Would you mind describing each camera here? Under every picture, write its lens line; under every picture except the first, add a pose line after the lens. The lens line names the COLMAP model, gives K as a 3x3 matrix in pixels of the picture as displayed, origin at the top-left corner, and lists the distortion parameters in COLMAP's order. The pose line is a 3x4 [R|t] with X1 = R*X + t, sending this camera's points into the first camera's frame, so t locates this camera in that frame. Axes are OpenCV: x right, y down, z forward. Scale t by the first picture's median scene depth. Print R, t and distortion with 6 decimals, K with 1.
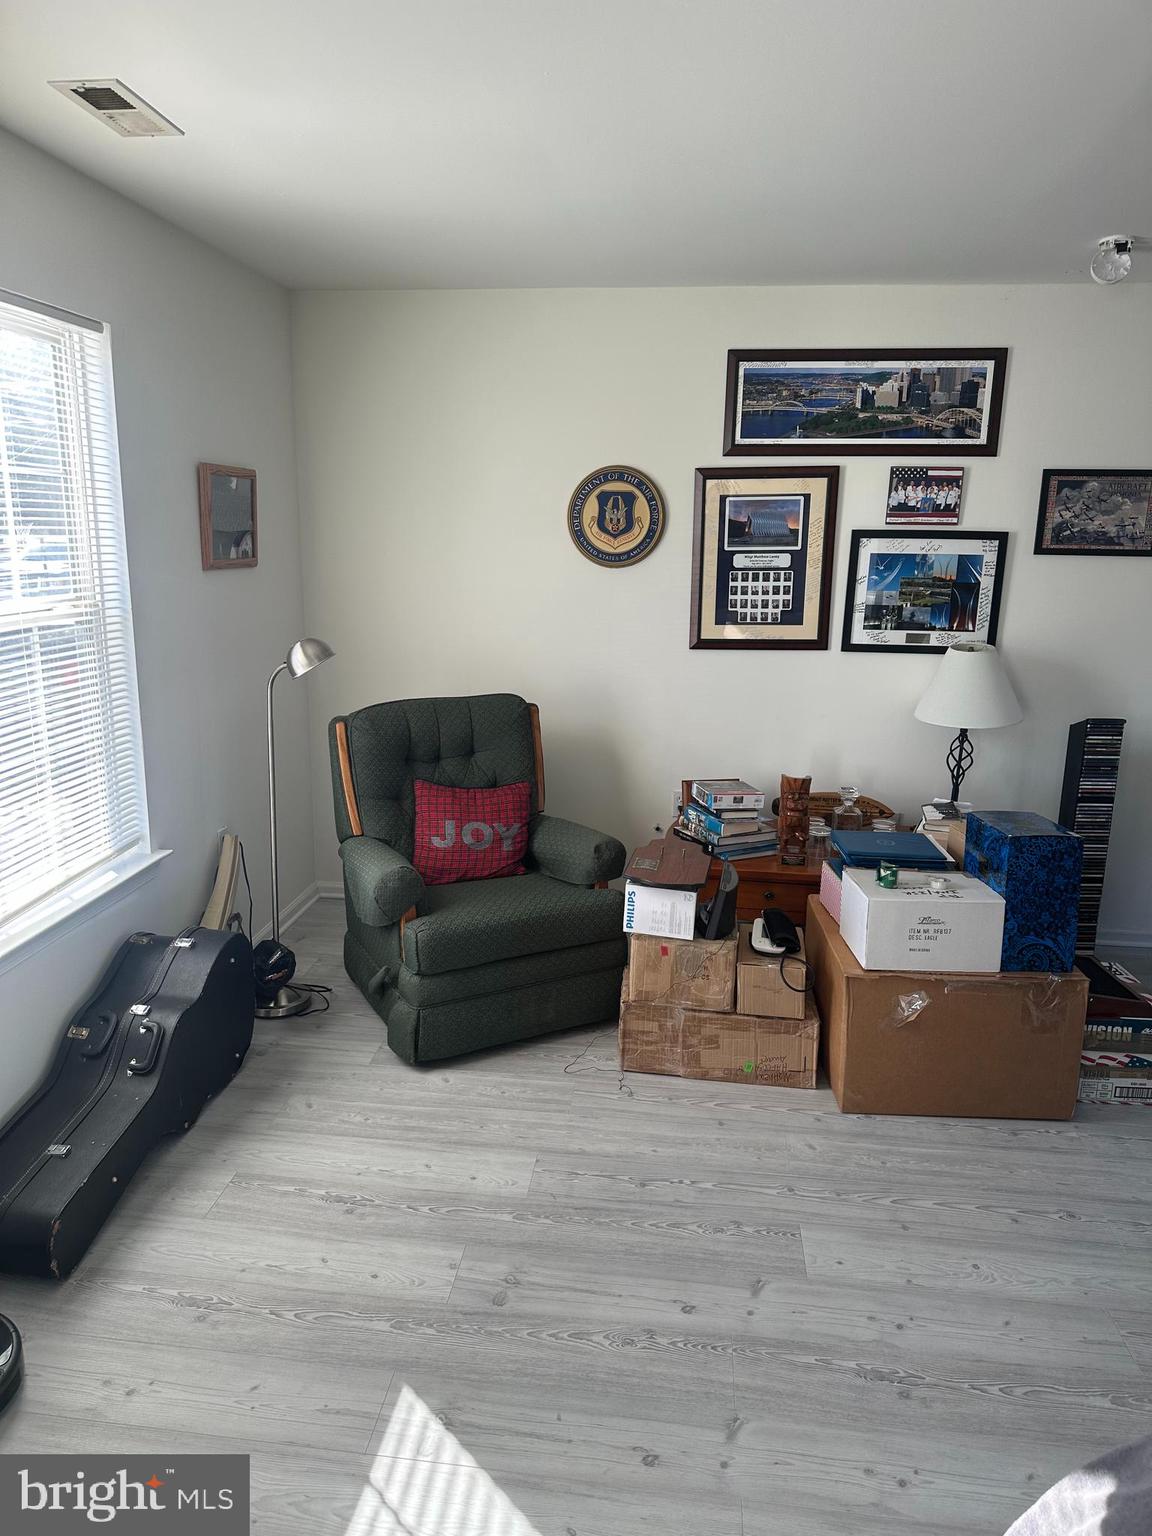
lens RADIAL K [[1074.5, 0, 547.6], [0, 1074.5, 791.9], [0, 0, 1]] dist [0.033383, -0.057350]
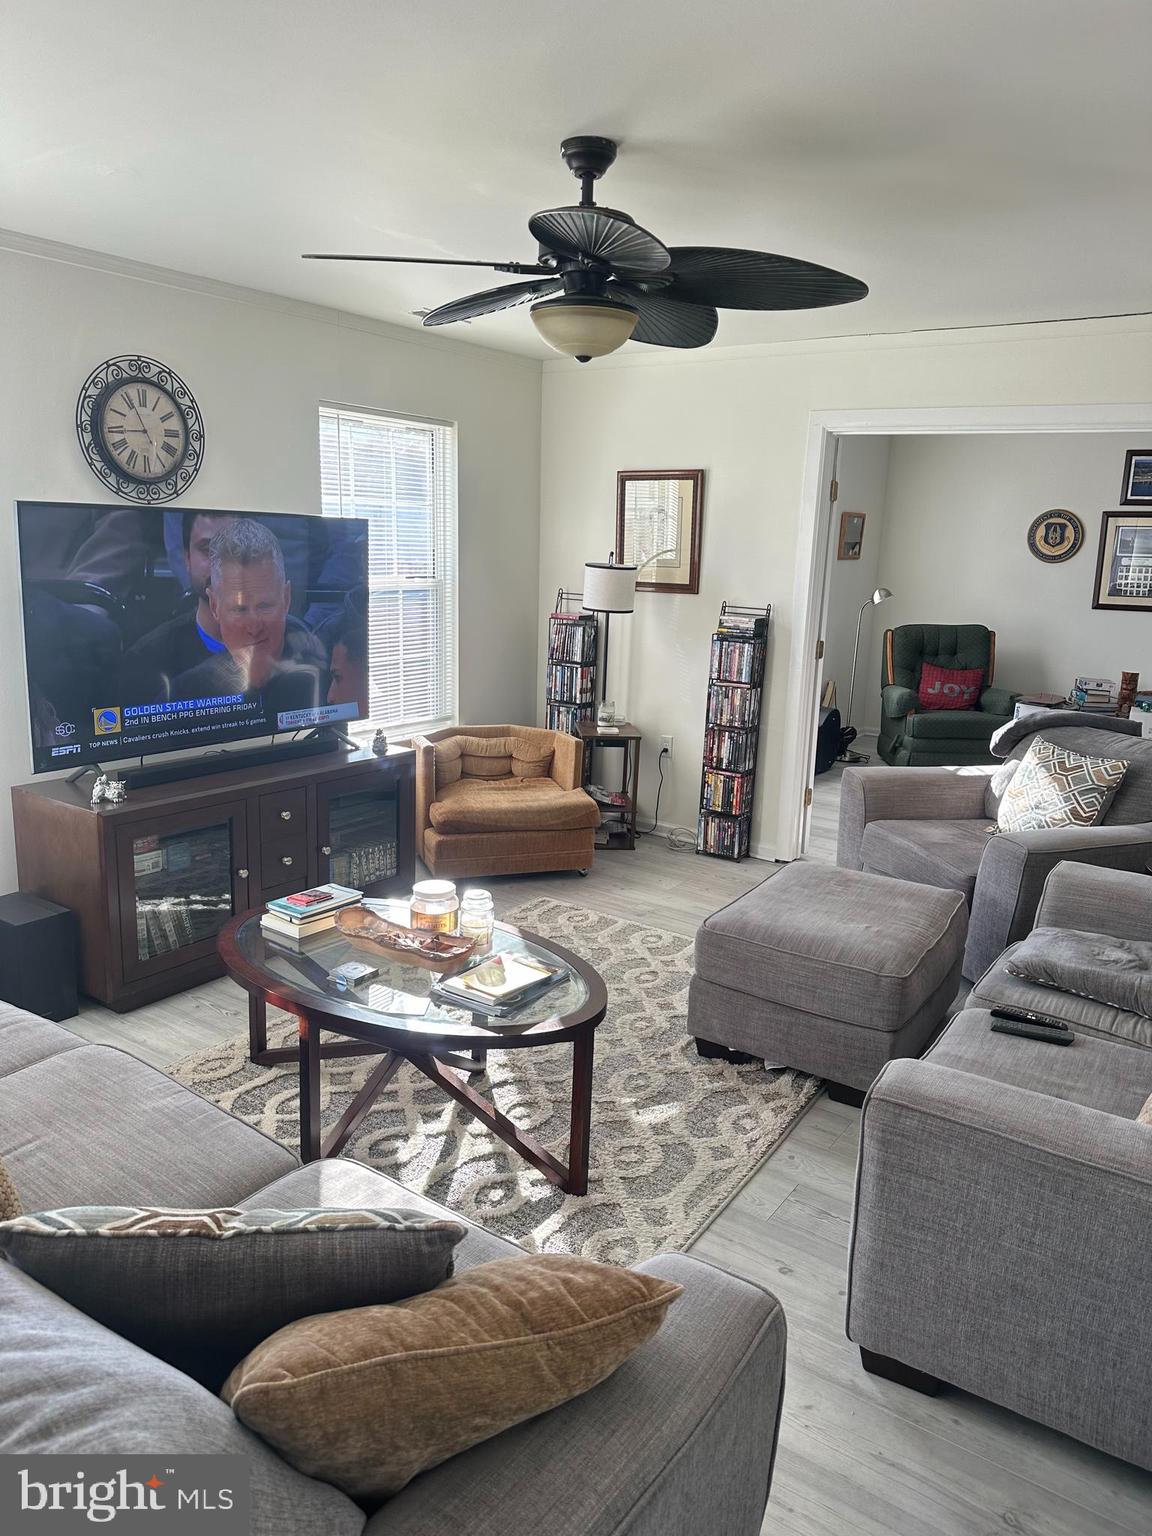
lens RADIAL K [[1074.5, 0, 547.4], [0, 1074.5, 762.7], [0, 0, 1]] dist [0.033383, -0.057350]
pose [[0.880128, 0.110142, -0.461783, 0.204604], [-0.120819, 0.992653, 0.006488, 0.237175], [0.459105, 0.050082, 0.886969, -1.085870]]
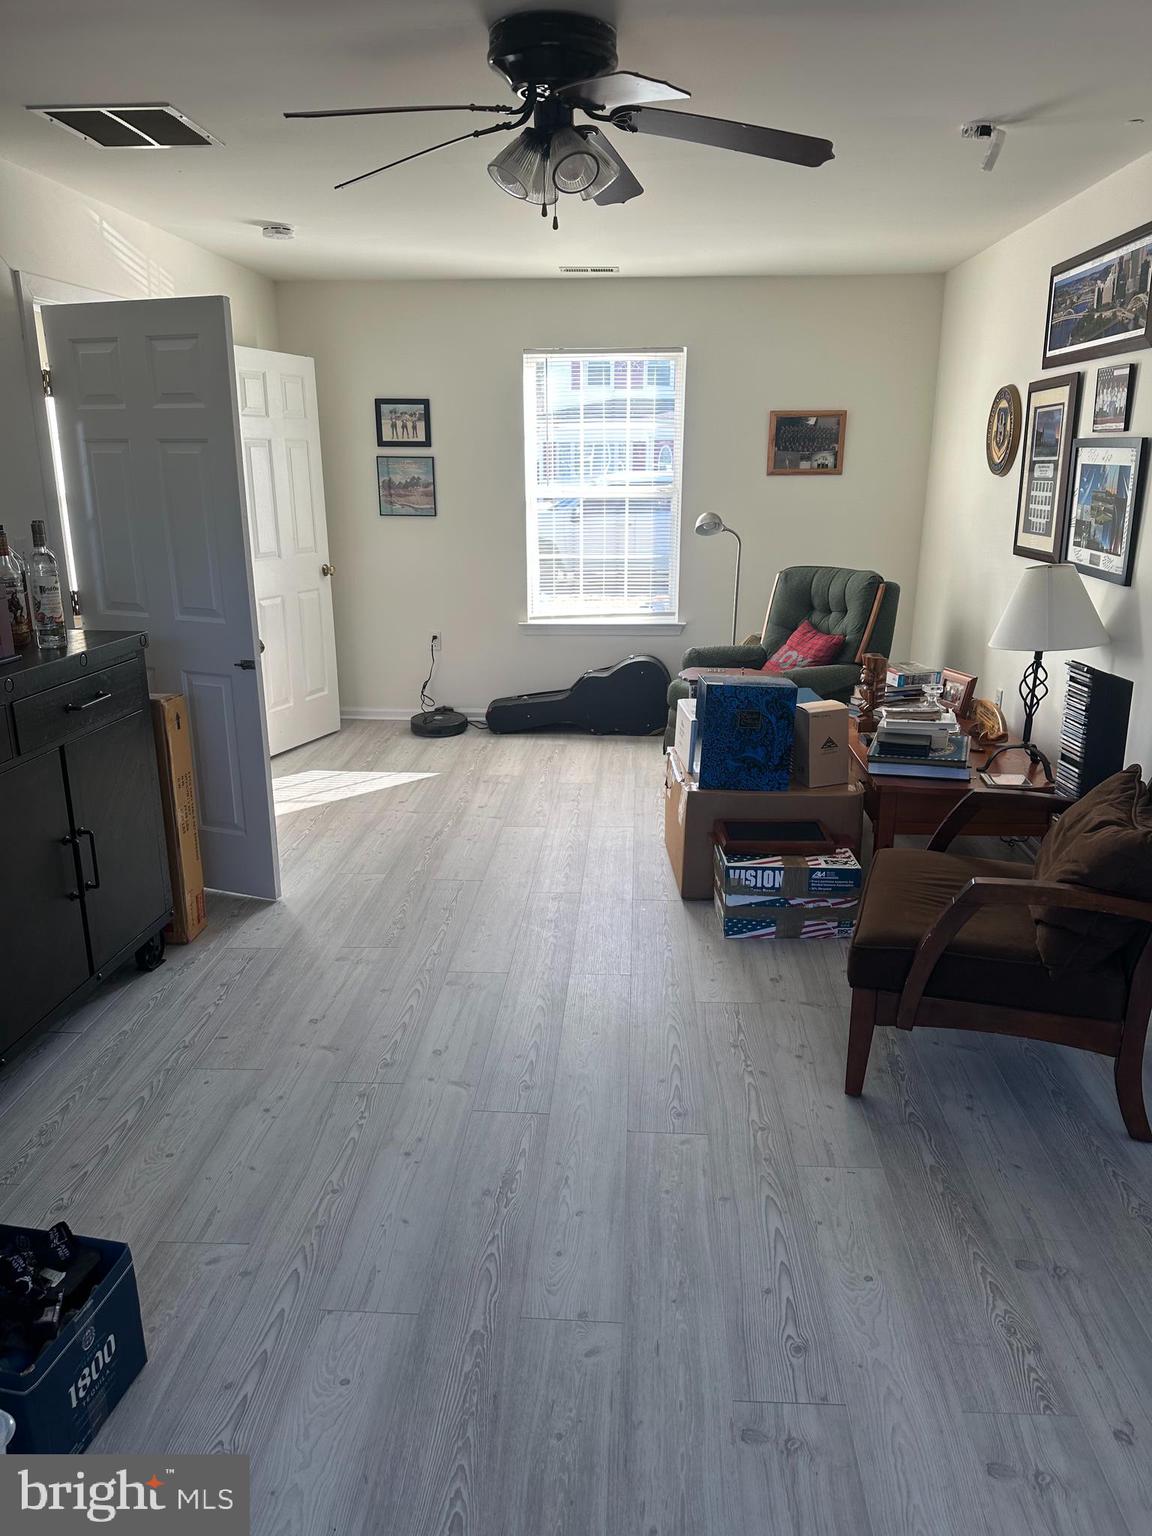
lens RADIAL K [[1074.5, 0, 571.4], [0, 1074.5, 773.1], [0, 0, 1]] dist [0.033383, -0.057350]
pose [[0.047663, 0.273440, -0.960707, 1.281588], [-0.207917, 0.943449, 0.258213, -0.118652], [0.976985, 0.187440, 0.101821, 0.526887]]
